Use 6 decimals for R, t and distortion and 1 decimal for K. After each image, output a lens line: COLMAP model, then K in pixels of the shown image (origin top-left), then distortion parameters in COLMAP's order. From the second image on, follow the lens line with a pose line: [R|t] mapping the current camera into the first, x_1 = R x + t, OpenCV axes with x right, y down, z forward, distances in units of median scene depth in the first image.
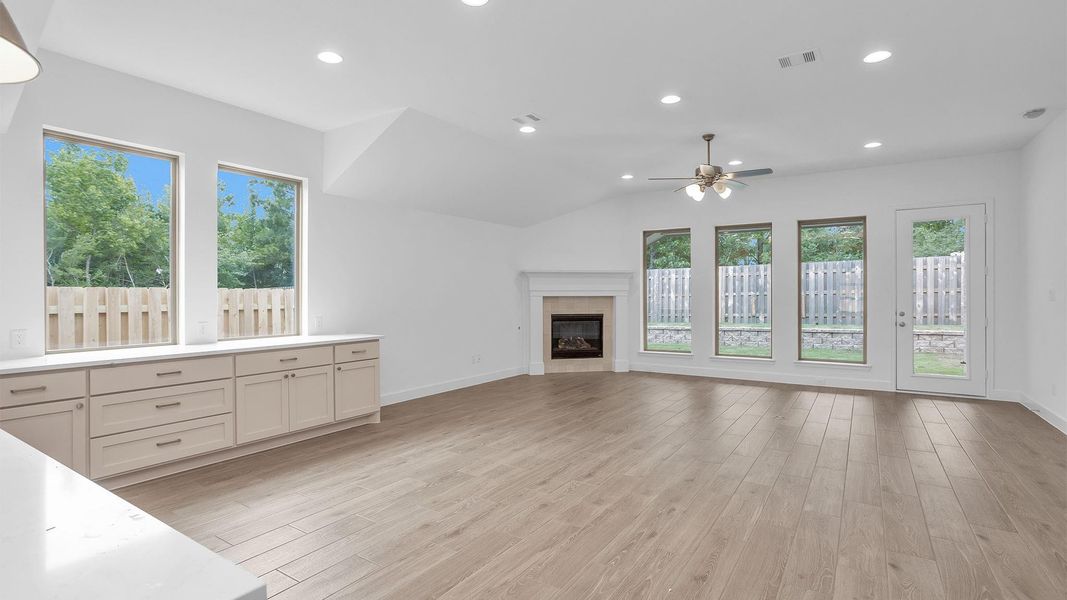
lens RADIAL K [[510.0, 0, 530.5], [0, 510.0, 295.3], [0, 0, 1]] dist [-0.014770, 0.006496]
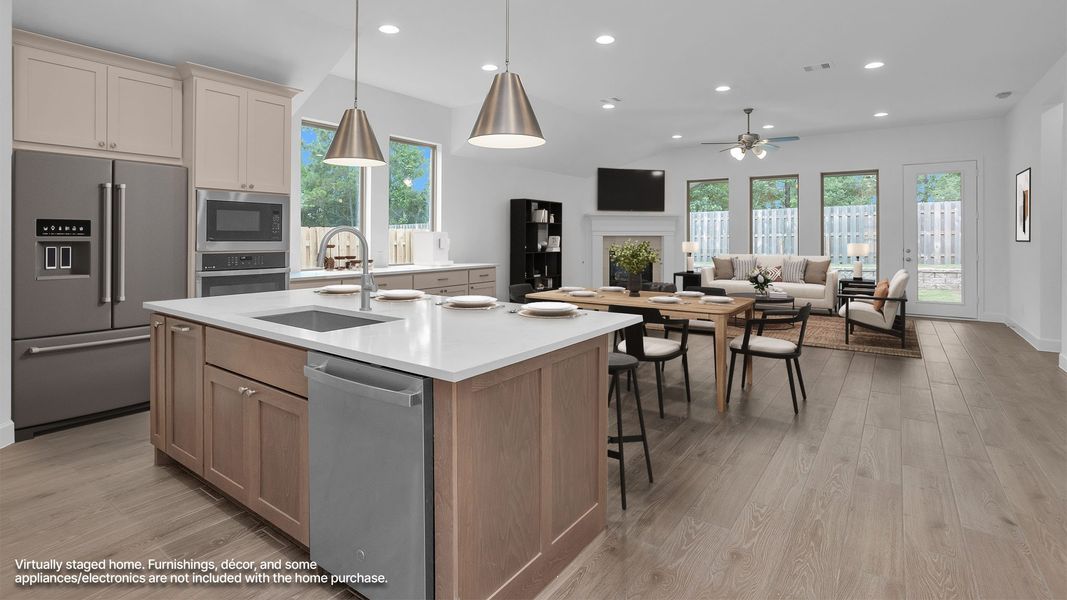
lens RADIAL K [[510.0, 0, 535.3], [0, 510.0, 234.7], [0, 0, 1]] dist [-0.014770, 0.006496]
pose [[0.999389, 0.003529, -0.034763, -0.149012], [-0.003712, 0.999980, -0.005204, 0.010462], [0.034744, 0.005330, 0.999382, -0.313664]]
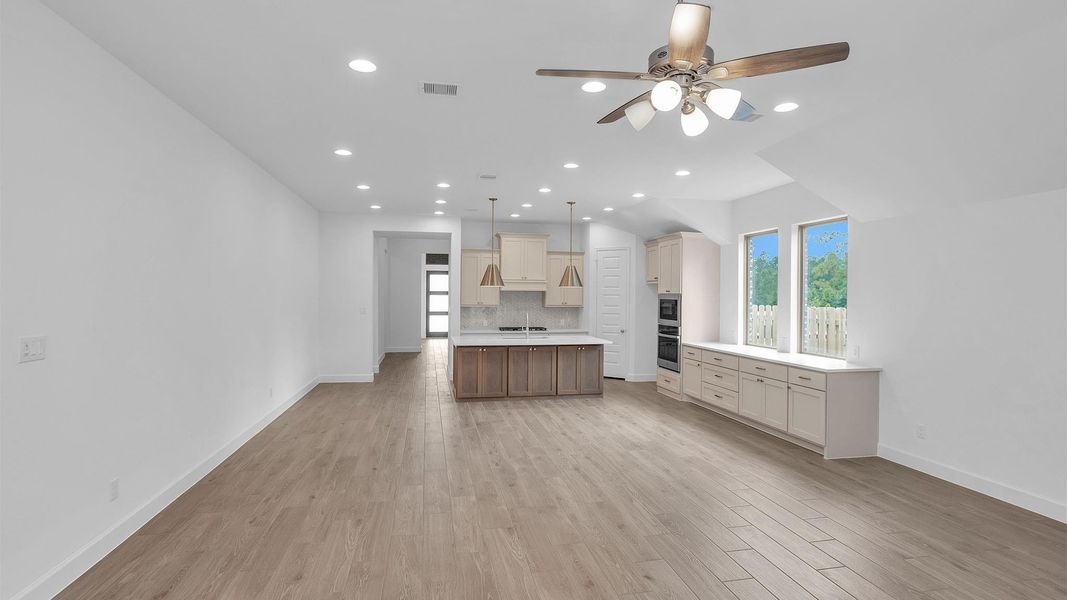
lens RADIAL K [[510.0, 0, 538.0], [0, 510.0, 300.8], [0, 0, 1]] dist [-0.014770, 0.006496]
pose [[-0.695313, 0.003523, -0.718698, 0.765853], [-0.006497, 0.999916, 0.011187, -0.054455], [0.718678, 0.012448, -0.695232, 1.270635]]
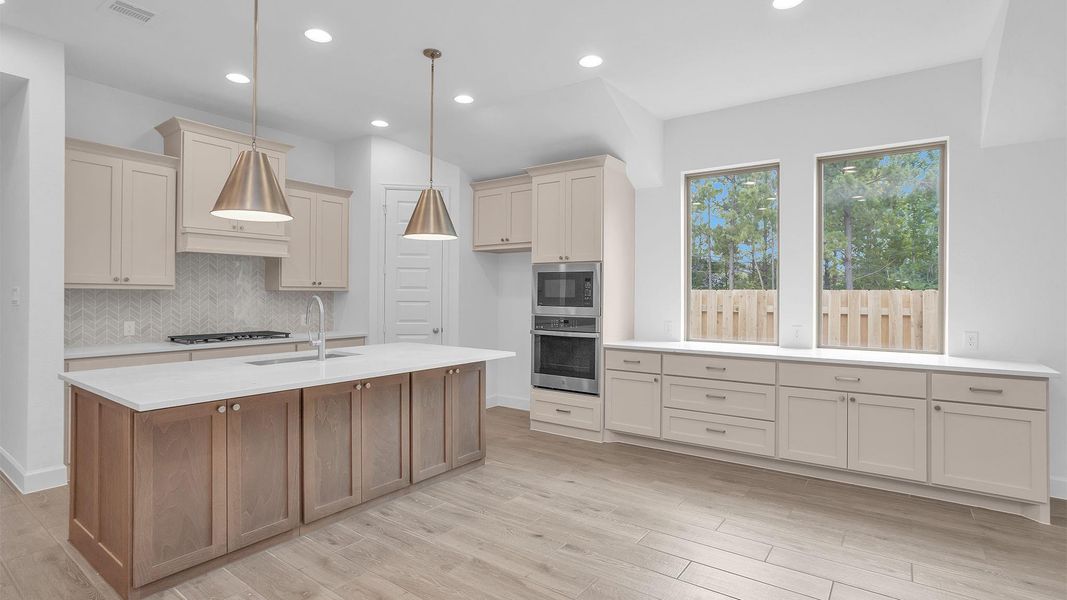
lens RADIAL K [[510.0, 0, 527.0], [0, 510.0, 302.5], [0, 0, 1]] dist [-0.014770, 0.006496]
pose [[-0.040448, 0.014029, -0.999083, 0.286308], [-0.005109, 0.999885, 0.014247, -0.001769], [0.999169, 0.005681, -0.040372, 0.442807]]
